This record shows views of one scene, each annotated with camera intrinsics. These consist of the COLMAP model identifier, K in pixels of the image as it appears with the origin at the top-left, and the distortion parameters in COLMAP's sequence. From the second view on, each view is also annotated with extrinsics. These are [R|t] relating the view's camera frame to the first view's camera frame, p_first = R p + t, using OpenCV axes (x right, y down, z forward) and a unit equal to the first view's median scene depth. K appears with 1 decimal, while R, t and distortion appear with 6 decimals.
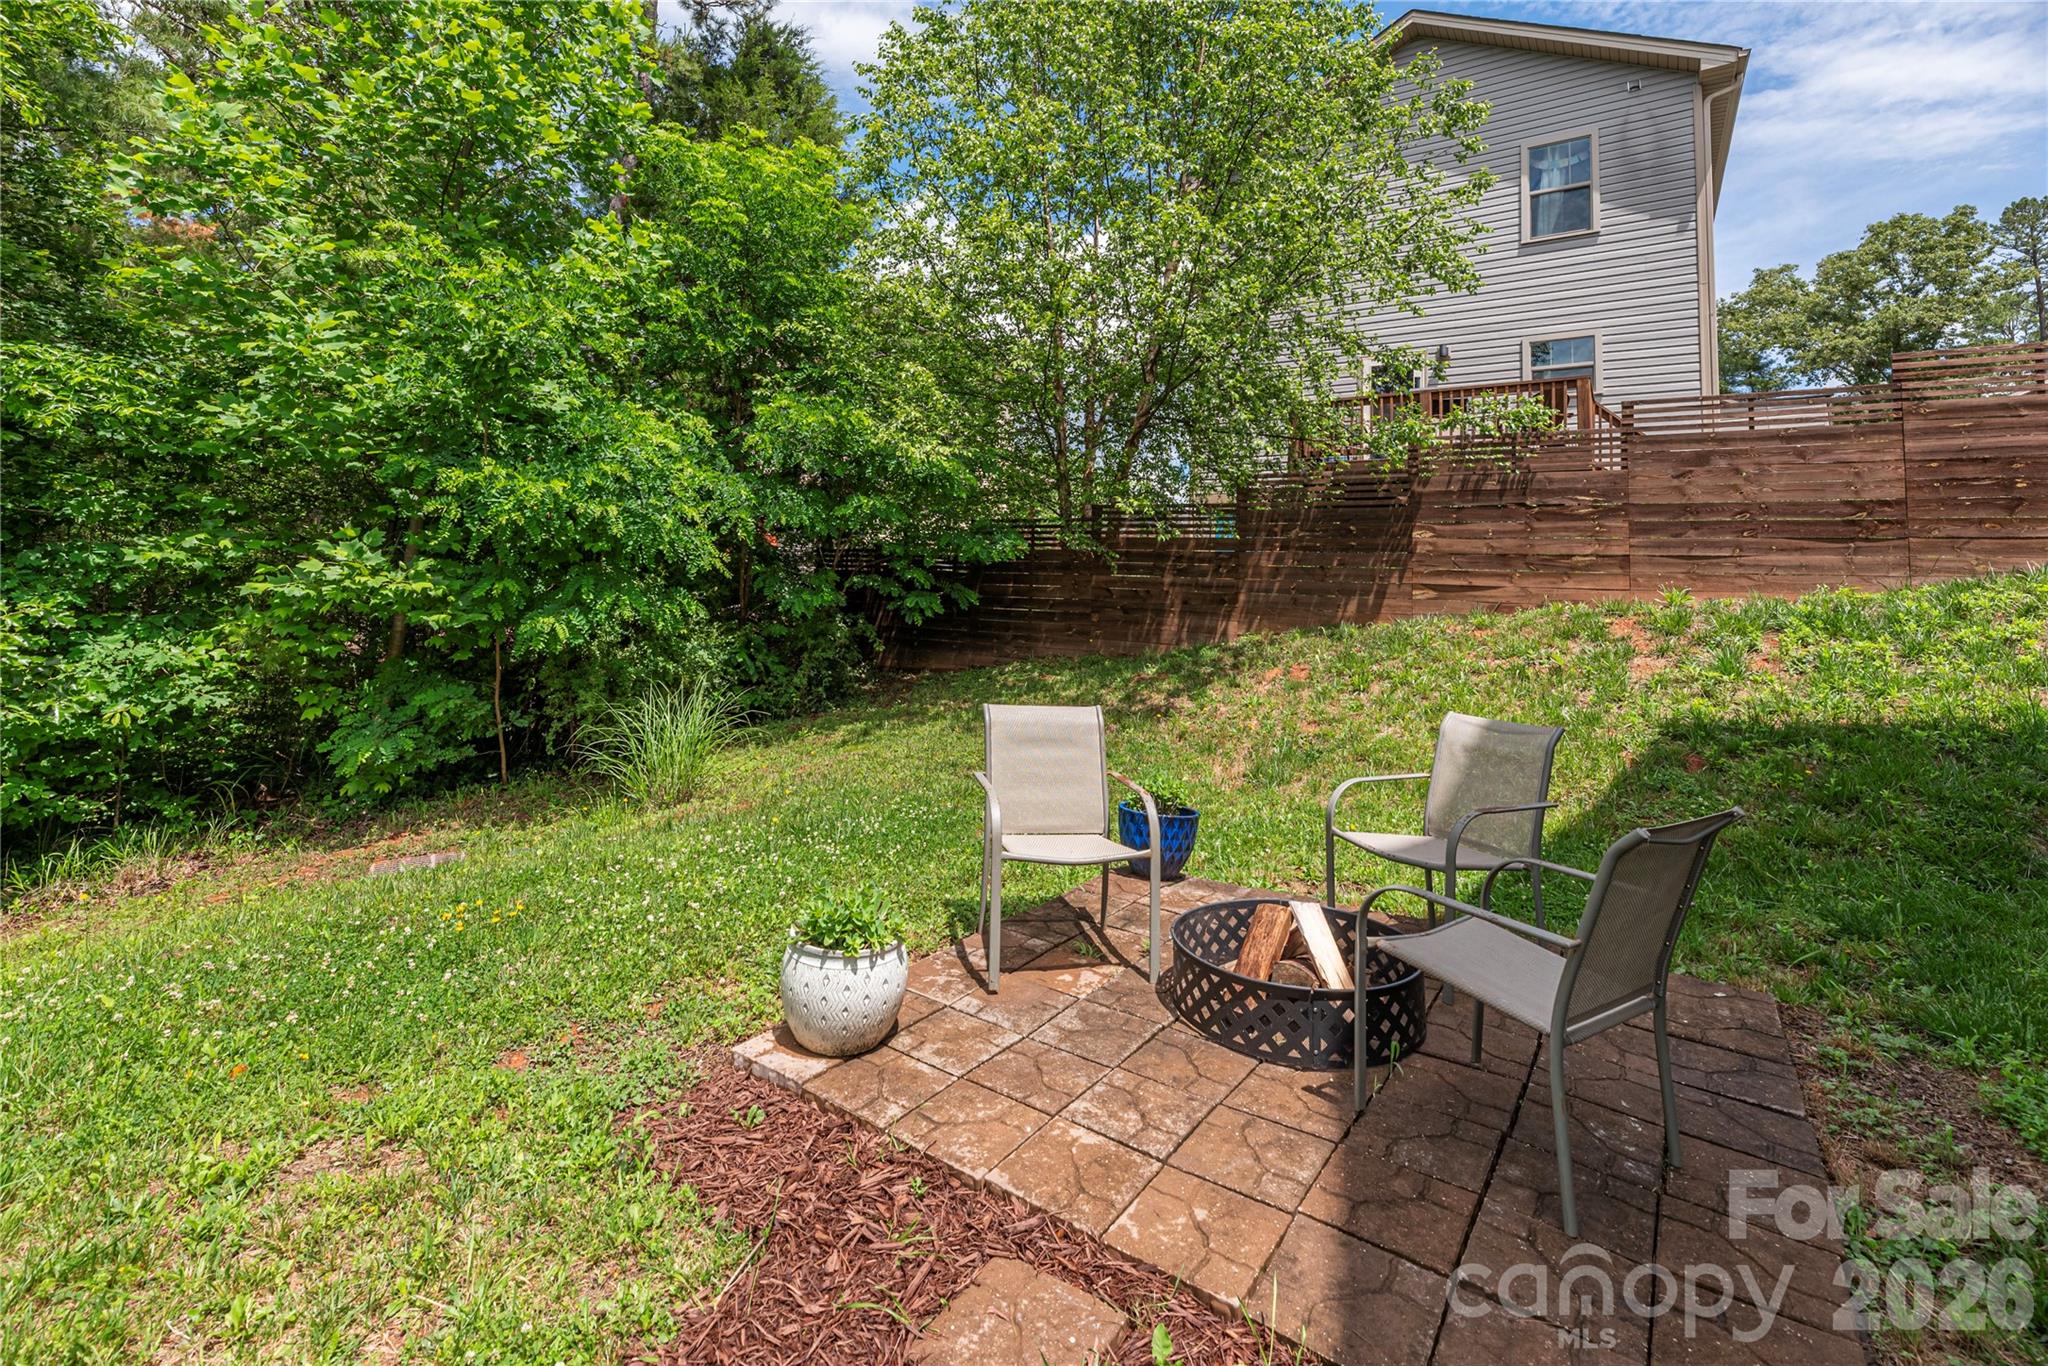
lens RADIAL K [[880.2, 0, 1022.2], [0, 880.2, 504.3], [0, 0, 1]] dist [-0.000968, -0.000071]
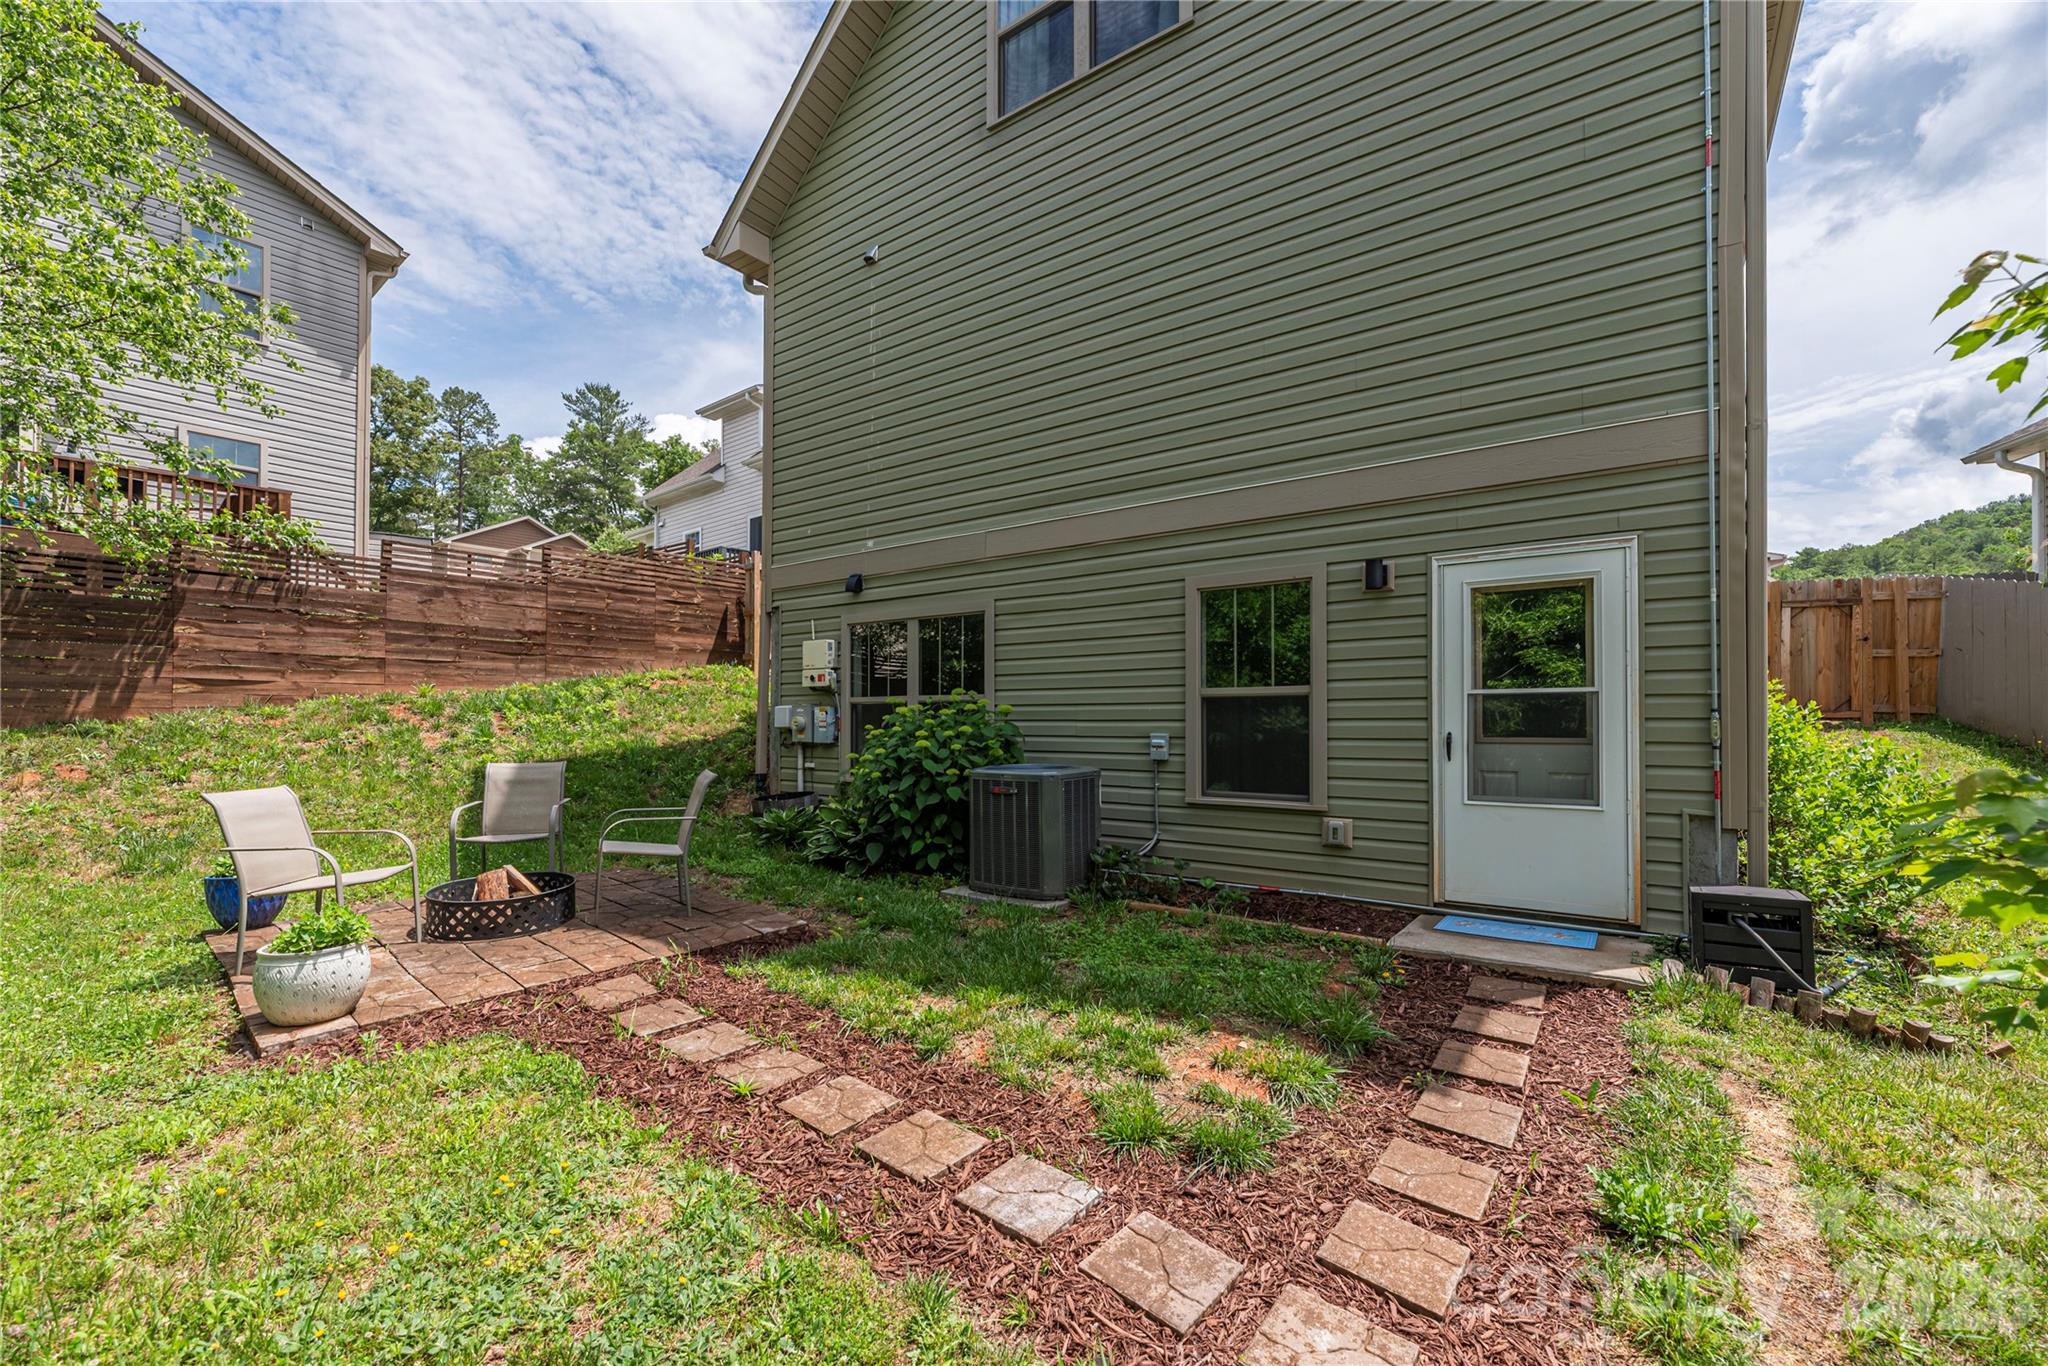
lens RADIAL K [[823.6, 0, 1017.9], [0, 823.6, 678.1], [0, 0, 1]] dist [0.000594, 0.000156]
pose [[0.089230, 0.006230, 0.995992, -0.416168], [-0.104278, 0.994543, 0.003122, -0.013896], [-0.990537, -0.104138, 0.089393, -0.047736]]
